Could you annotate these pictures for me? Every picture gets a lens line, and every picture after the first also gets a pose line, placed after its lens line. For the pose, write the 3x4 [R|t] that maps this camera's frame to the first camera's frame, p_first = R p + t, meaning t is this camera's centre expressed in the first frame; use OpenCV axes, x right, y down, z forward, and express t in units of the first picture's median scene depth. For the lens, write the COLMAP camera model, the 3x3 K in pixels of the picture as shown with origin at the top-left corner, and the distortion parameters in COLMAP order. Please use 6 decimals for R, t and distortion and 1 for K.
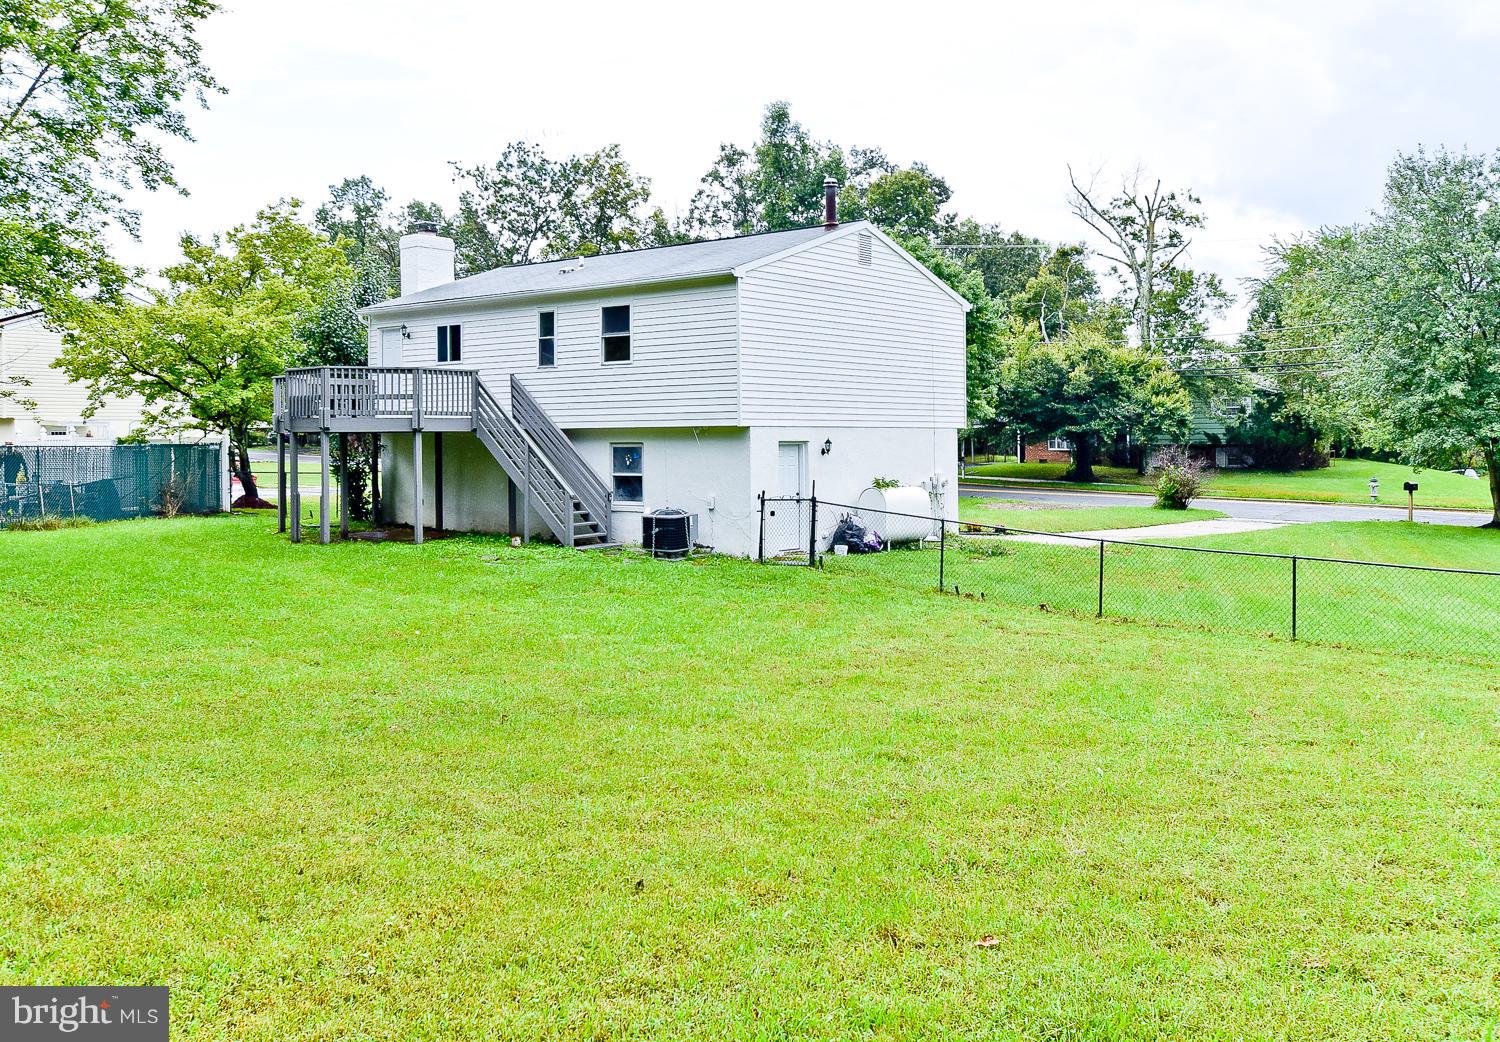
lens RADIAL K [[1340.9, 0, 749.7], [0, 1340.9, 526.3], [0, 0, 1]] dist [0.014712, 0.005772]
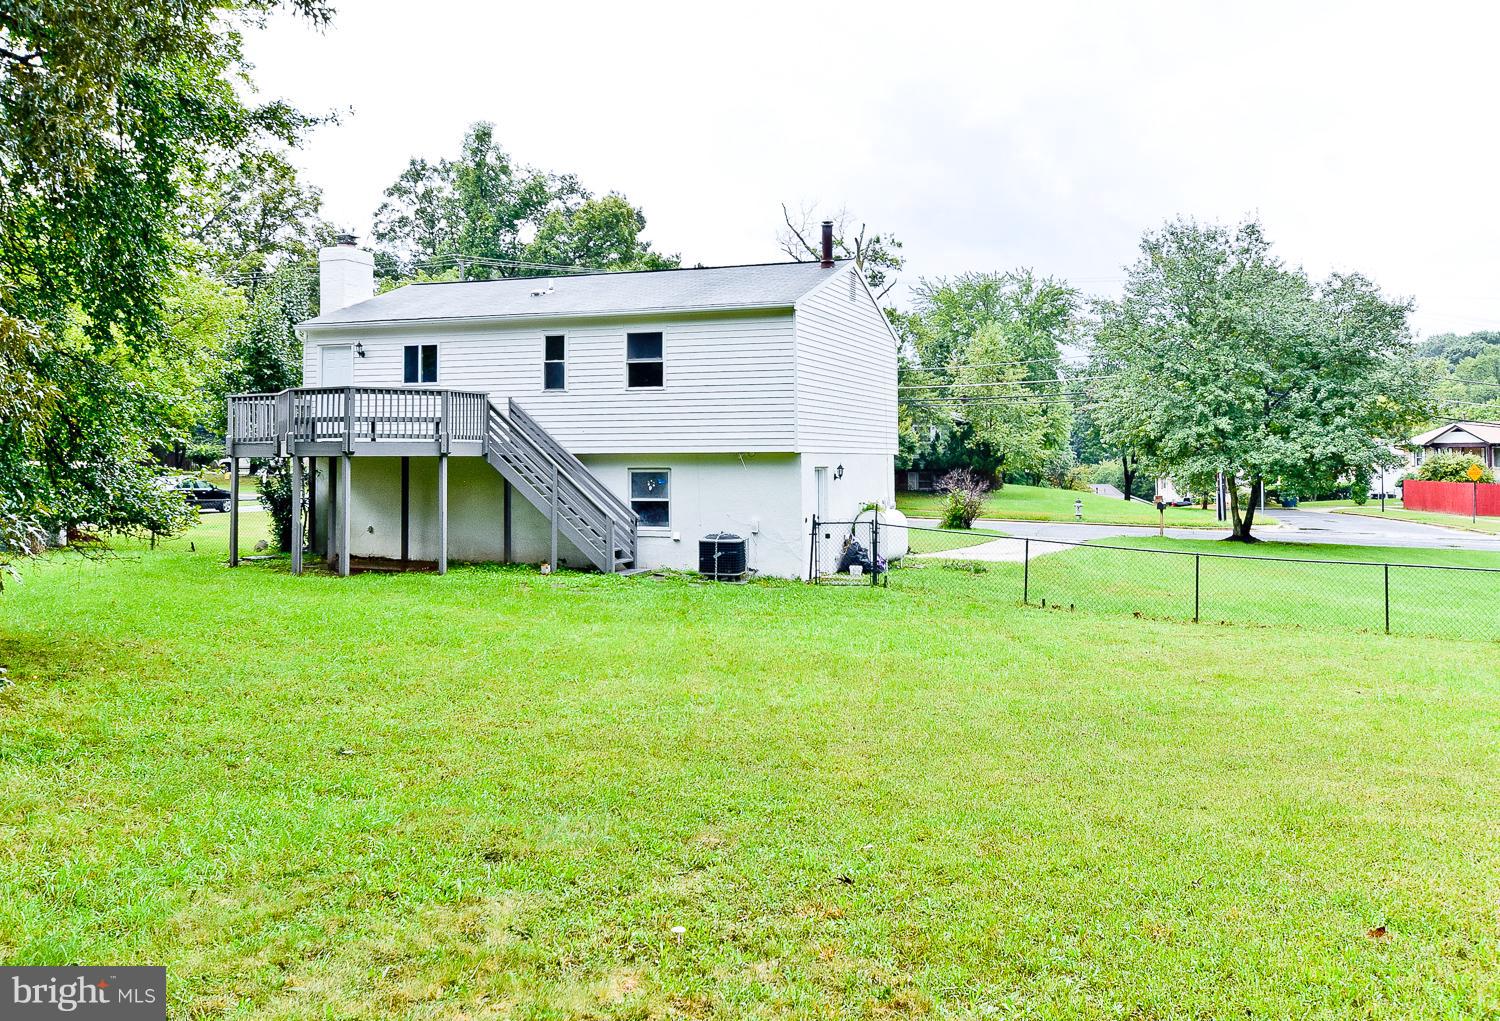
lens RADIAL K [[1358.5, 0, 750.8], [0, 1358.5, 499.9], [0, 0, 1]] dist [0.000168, -0.011785]
pose [[0.948176, -0.006534, 0.317679, -0.311323], [0.018421, 0.999237, -0.034429, -0.002013], [-0.317211, 0.038497, 0.947573, 0.014278]]
